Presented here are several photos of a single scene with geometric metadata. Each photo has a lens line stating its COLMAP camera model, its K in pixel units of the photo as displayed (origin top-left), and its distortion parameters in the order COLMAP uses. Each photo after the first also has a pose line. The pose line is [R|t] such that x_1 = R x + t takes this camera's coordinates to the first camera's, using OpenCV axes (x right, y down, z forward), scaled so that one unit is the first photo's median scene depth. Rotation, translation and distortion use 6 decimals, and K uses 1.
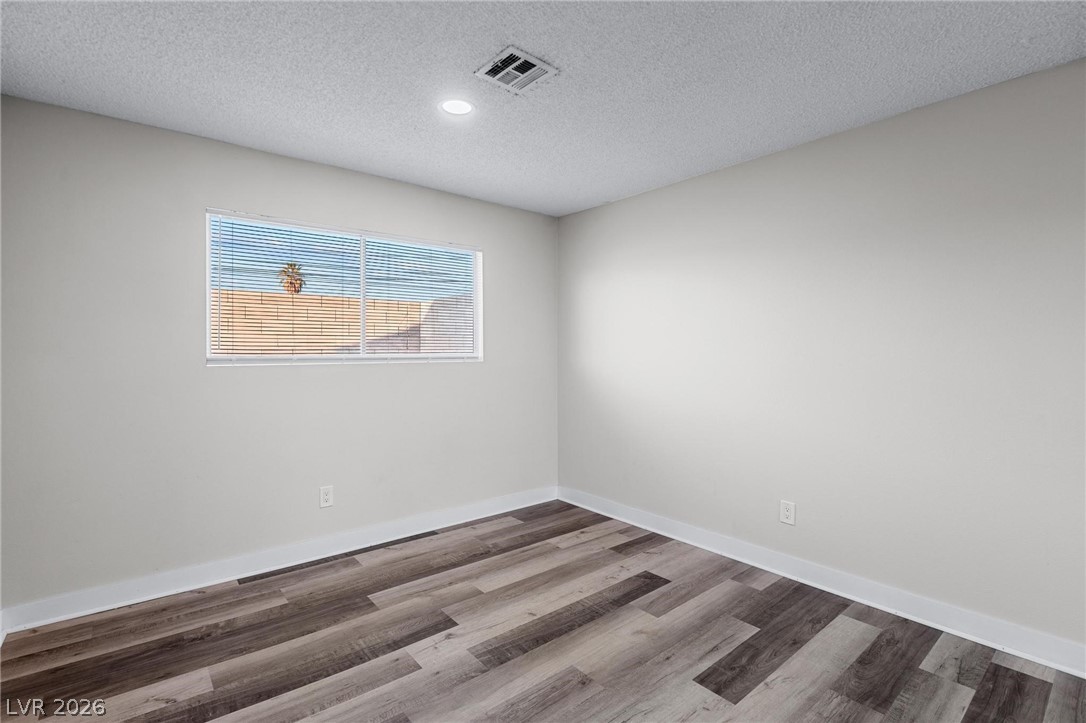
lens RADIAL K [[498.9, 0, 538.9], [0, 498.9, 355.6], [0, 0, 1]] dist [-0.005948, -0.000690]
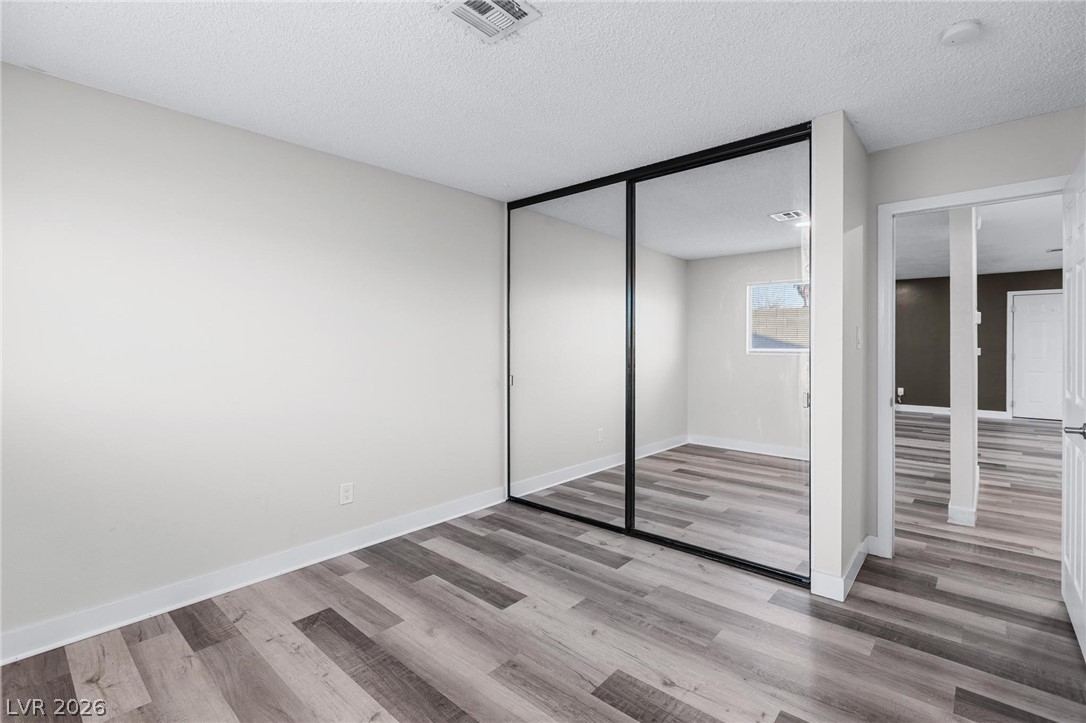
lens RADIAL K [[498.9, 0, 539.5], [0, 498.9, 354.9], [0, 0, 1]] dist [-0.005948, -0.000690]
pose [[-0.143792, -0.025641, 0.989276, -0.686914], [0.008395, 0.999597, 0.027128, -0.014466], [-0.989572, 0.012206, -0.143519, 0.803197]]
